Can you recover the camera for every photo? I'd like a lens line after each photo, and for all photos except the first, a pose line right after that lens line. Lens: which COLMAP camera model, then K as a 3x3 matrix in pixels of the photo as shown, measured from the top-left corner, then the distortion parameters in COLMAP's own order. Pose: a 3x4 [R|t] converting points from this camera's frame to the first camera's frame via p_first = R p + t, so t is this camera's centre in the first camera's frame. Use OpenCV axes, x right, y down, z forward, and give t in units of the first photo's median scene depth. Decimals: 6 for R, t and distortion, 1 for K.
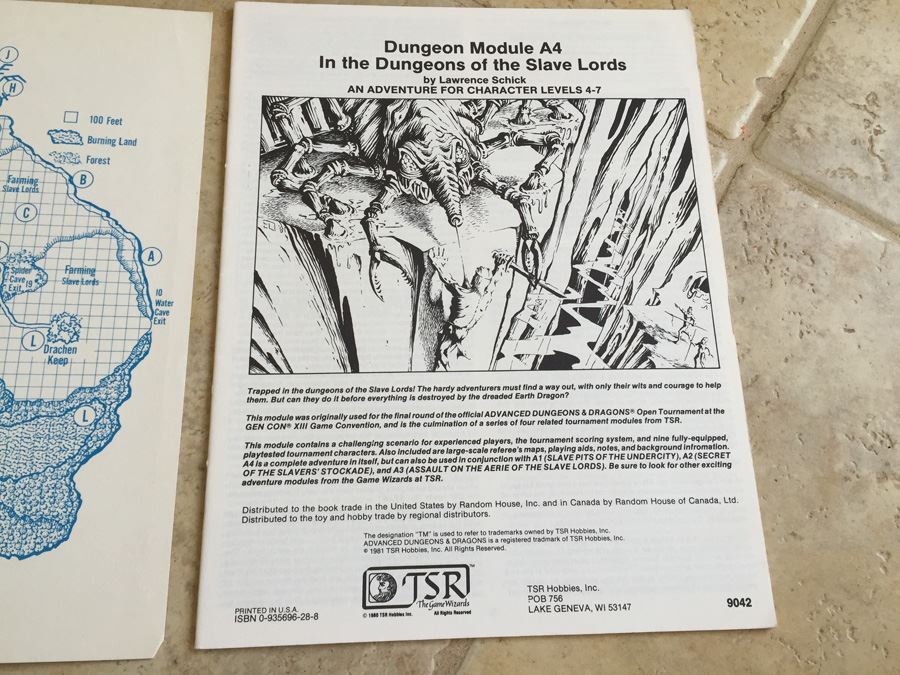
lens RADIAL K [[765.2, 0, 447.9], [0, 765.2, 333.1], [0, 0, 1]] dist [0.089697, -0.144179]
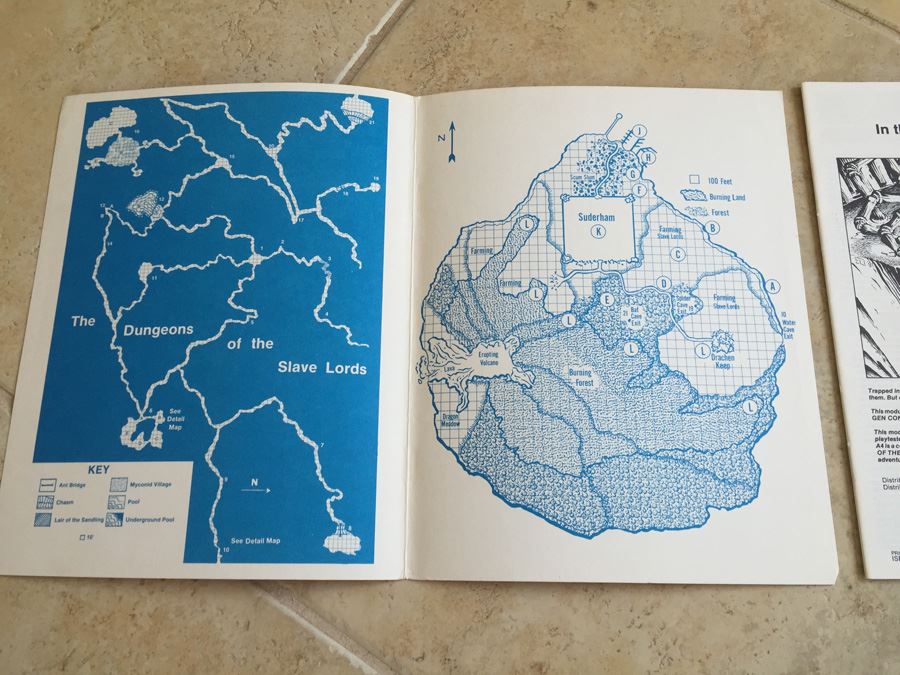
lens RADIAL K [[765.2, 0, 447.9], [0, 765.2, 333.1], [0, 0, 1]] dist [0.089697, -0.144179]
pose [[0.995652, 0.006608, -0.092918, -0.836320], [-0.004485, 0.999725, 0.023034, -0.049253], [0.093045, -0.022517, 0.995407, -0.376444]]
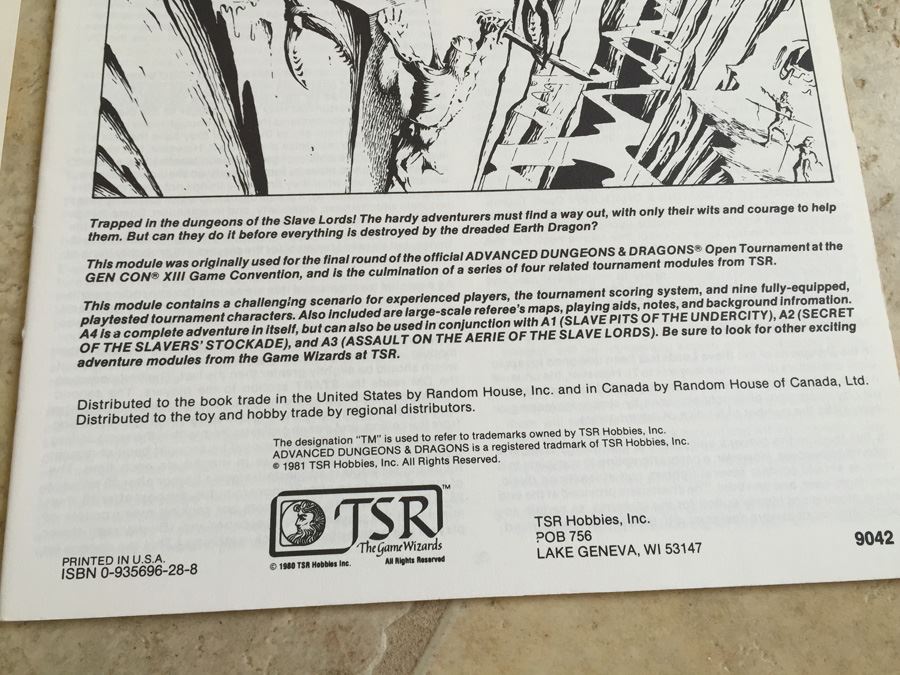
lens RADIAL K [[765.2, 0, 447.9], [0, 765.2, 333.1], [0, 0, 1]] dist [0.089697, -0.144179]
pose [[0.999796, -0.016141, -0.012102, 0.039421], [0.016719, 0.998644, 0.049294, 0.136270], [0.011290, -0.049487, 0.998711, 0.355839]]
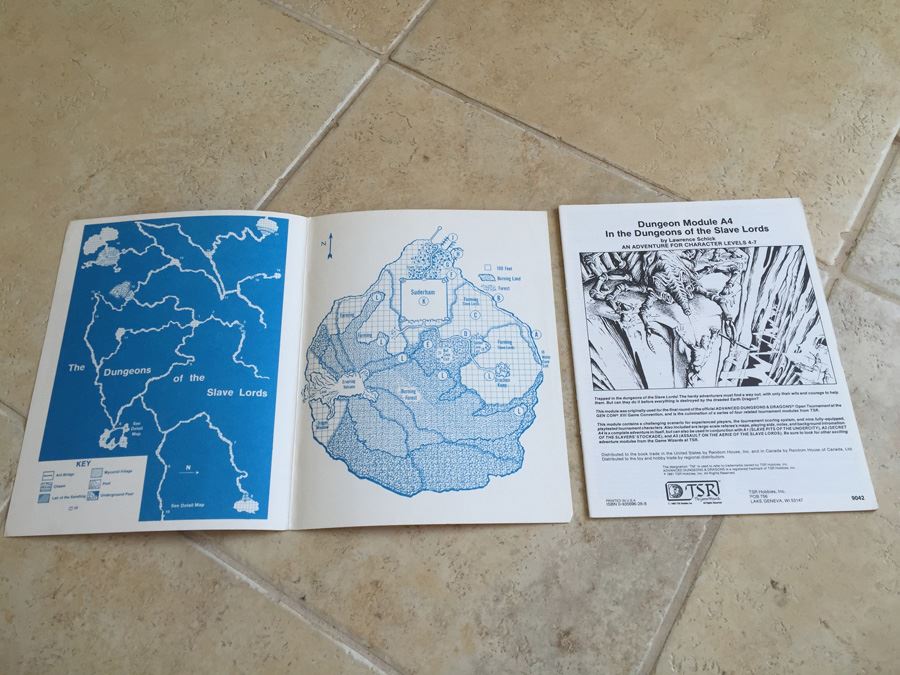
lens RADIAL K [[755.2, 0, 443.2], [0, 755.2, 338.3], [0, 0, 1]] dist [0.081042, -0.126149]
pose [[0.997318, -0.026452, -0.068246, -0.506976], [0.018366, 0.993022, -0.116494, 0.140060], [0.070852, 0.114928, 0.990844, -1.001030]]
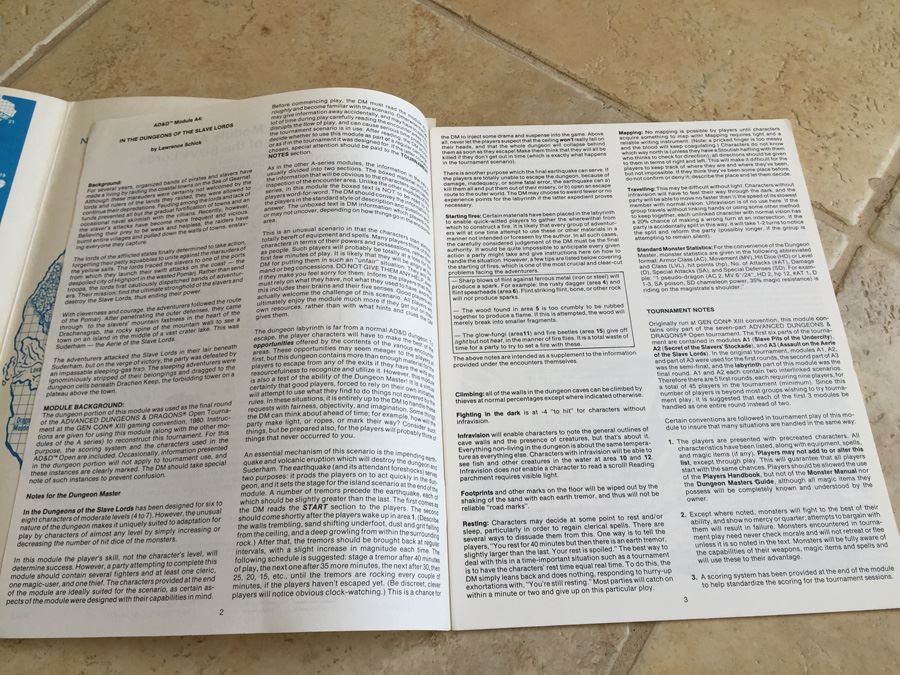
lens RADIAL K [[765.2, 0, 447.9], [0, 765.2, 333.1], [0, 0, 1]] dist [0.089697, -0.144179]
pose [[0.998434, 0.036369, -0.042503, -0.247614], [-0.040833, 0.993160, -0.109387, 0.093503], [0.038234, 0.110951, 0.993090, -0.269049]]
